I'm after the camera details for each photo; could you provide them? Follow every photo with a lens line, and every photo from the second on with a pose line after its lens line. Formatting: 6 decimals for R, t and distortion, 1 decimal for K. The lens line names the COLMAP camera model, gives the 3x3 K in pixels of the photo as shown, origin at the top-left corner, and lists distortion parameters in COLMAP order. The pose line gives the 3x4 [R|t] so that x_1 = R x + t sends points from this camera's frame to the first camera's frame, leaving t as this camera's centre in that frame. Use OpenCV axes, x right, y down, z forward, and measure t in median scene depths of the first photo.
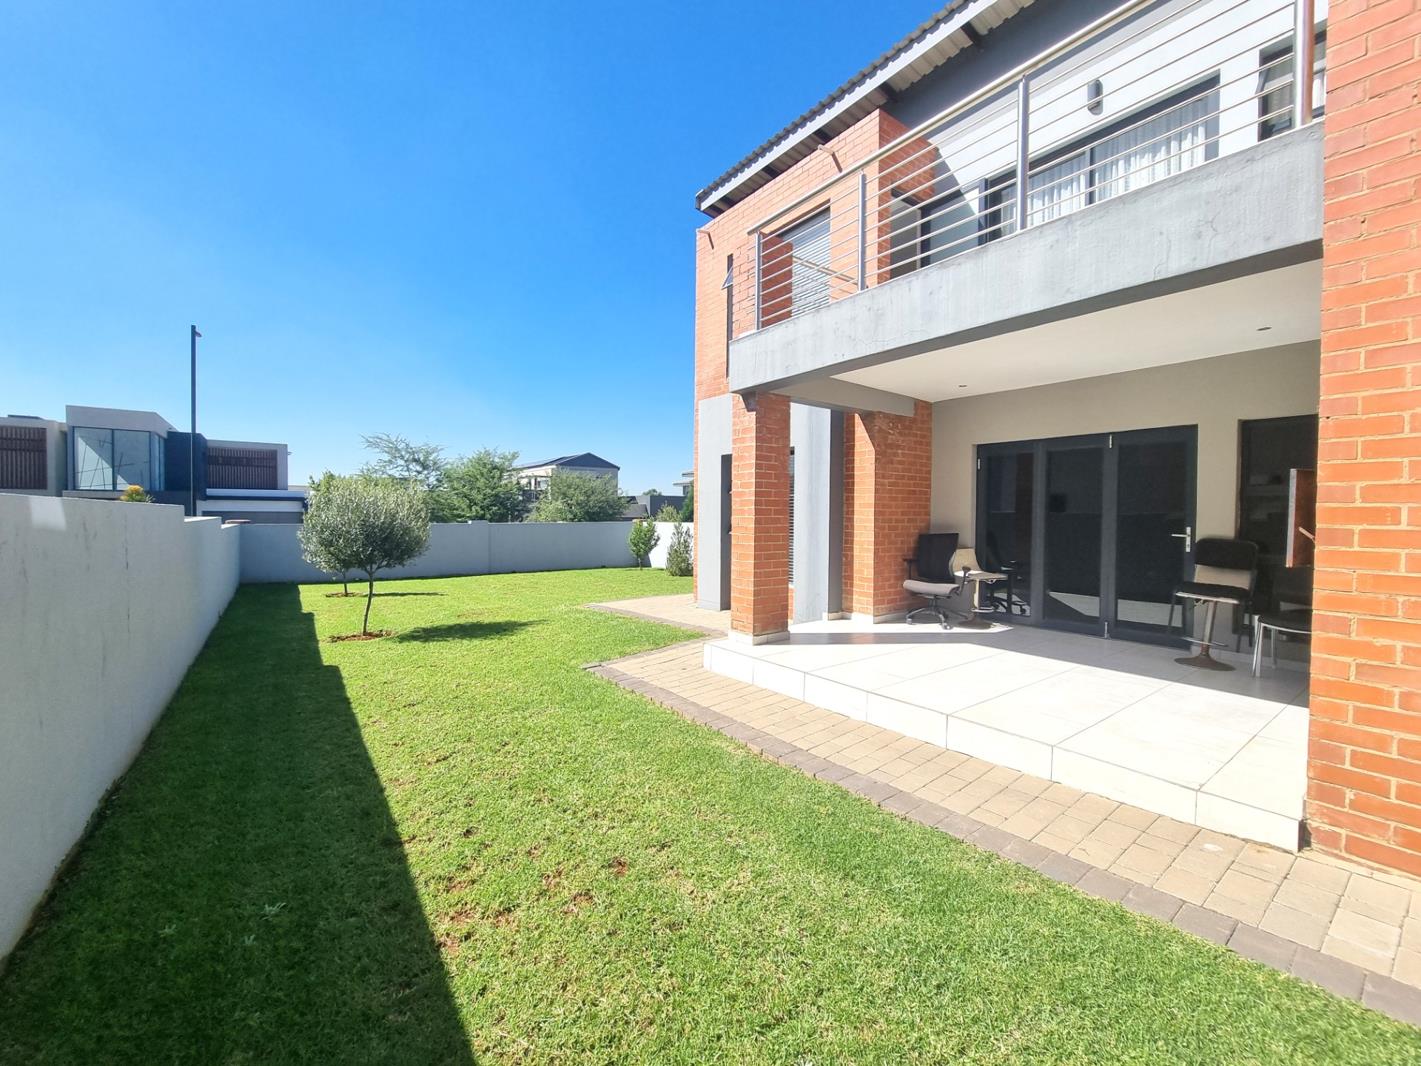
lens RADIAL K [[582.2, 0, 714.7], [0, 582.2, 527.1], [0, 0, 1]] dist [-0.000849, -0.000455]
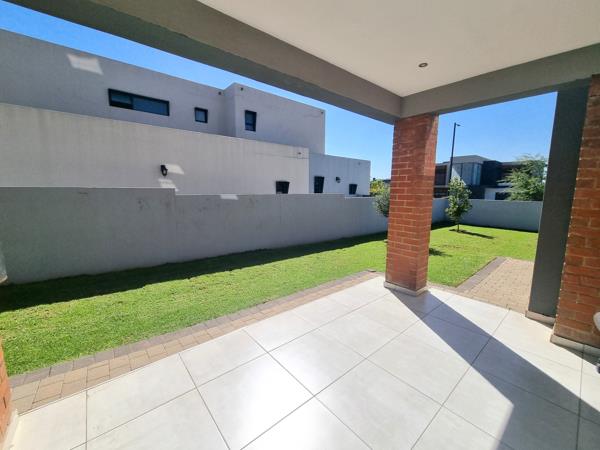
lens RADIAL K [[245.8, 0, 301.8], [0, 245.8, 222.5], [0, 0, 1]] dist [-0.000849, -0.000455]
pose [[0.056918, 0.127776, -0.990169, 0.685664], [-0.028897, 0.991572, 0.126296, -0.048946], [0.997961, 0.021424, 0.060131, 0.716560]]
